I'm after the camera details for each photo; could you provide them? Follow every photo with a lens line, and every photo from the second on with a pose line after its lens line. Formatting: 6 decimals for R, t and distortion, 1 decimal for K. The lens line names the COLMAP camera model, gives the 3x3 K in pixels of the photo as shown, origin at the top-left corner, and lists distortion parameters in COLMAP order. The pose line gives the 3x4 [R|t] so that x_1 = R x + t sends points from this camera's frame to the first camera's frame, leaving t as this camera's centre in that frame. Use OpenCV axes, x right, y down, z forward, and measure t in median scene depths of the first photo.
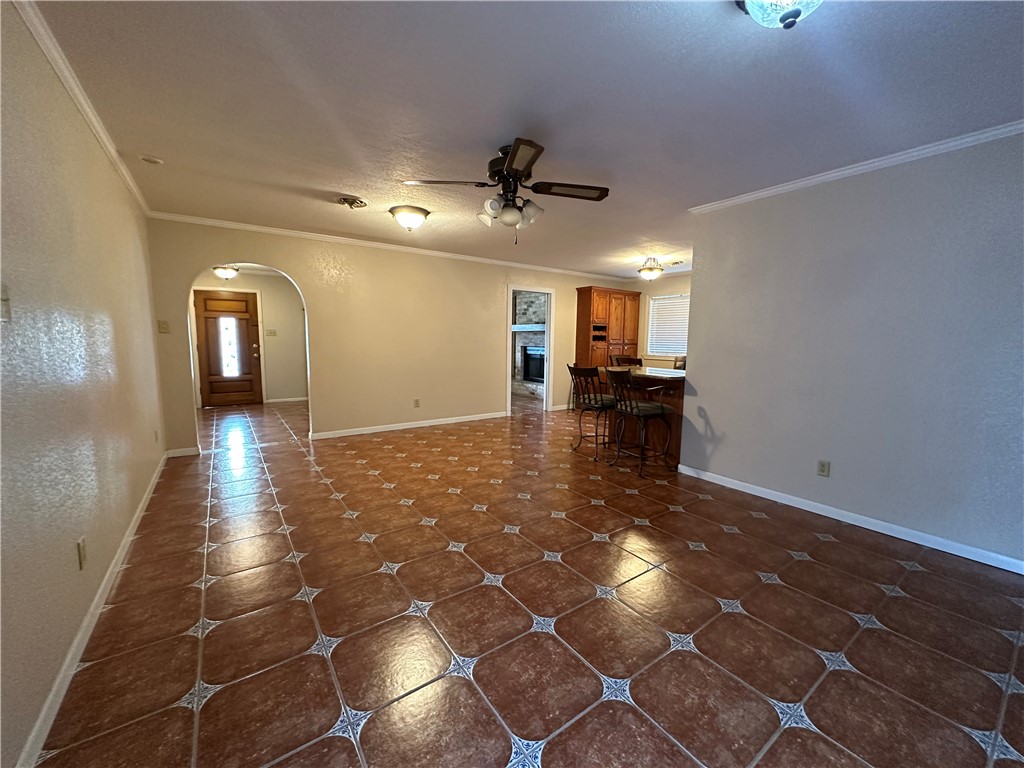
lens RADIAL K [[408.6, 0, 515.7], [0, 408.6, 378.6], [0, 0, 1]] dist [-0.005940, 0.000750]
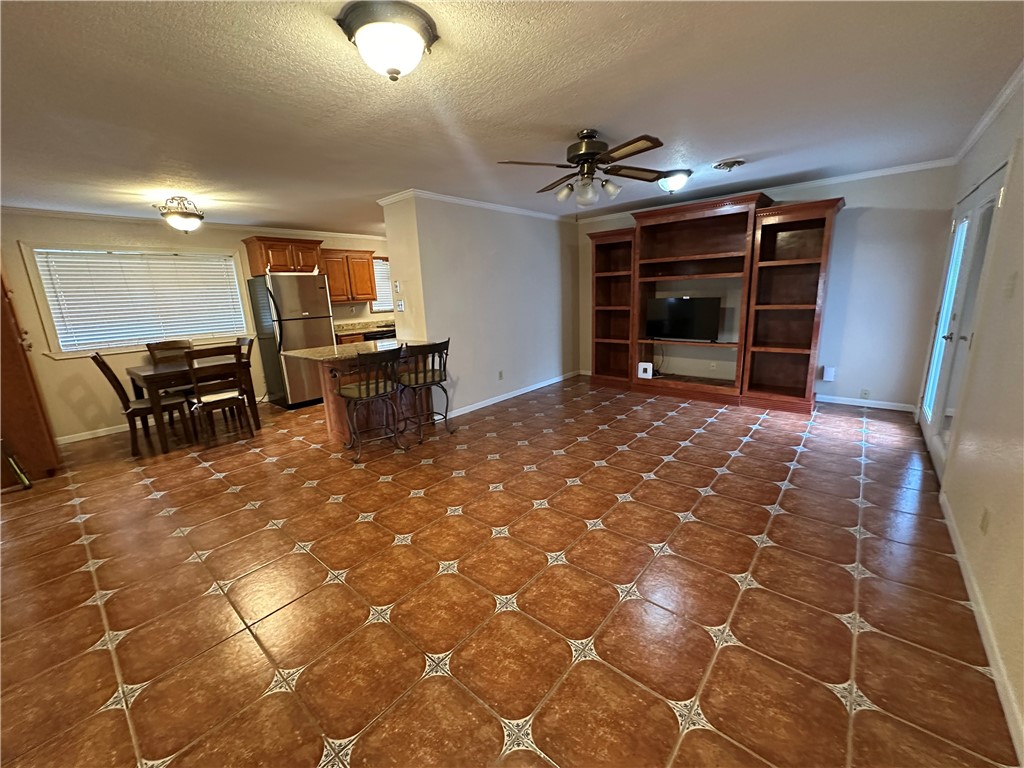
lens RADIAL K [[408.6, 0, 514.6], [0, 408.6, 378.6], [0, 0, 1]] dist [-0.005940, 0.000750]
pose [[-0.235469, -0.206089, 0.949780, -0.898517], [0.139398, 0.959992, 0.242865, -0.177755], [-0.961833, 0.189585, -0.197320, 1.218505]]
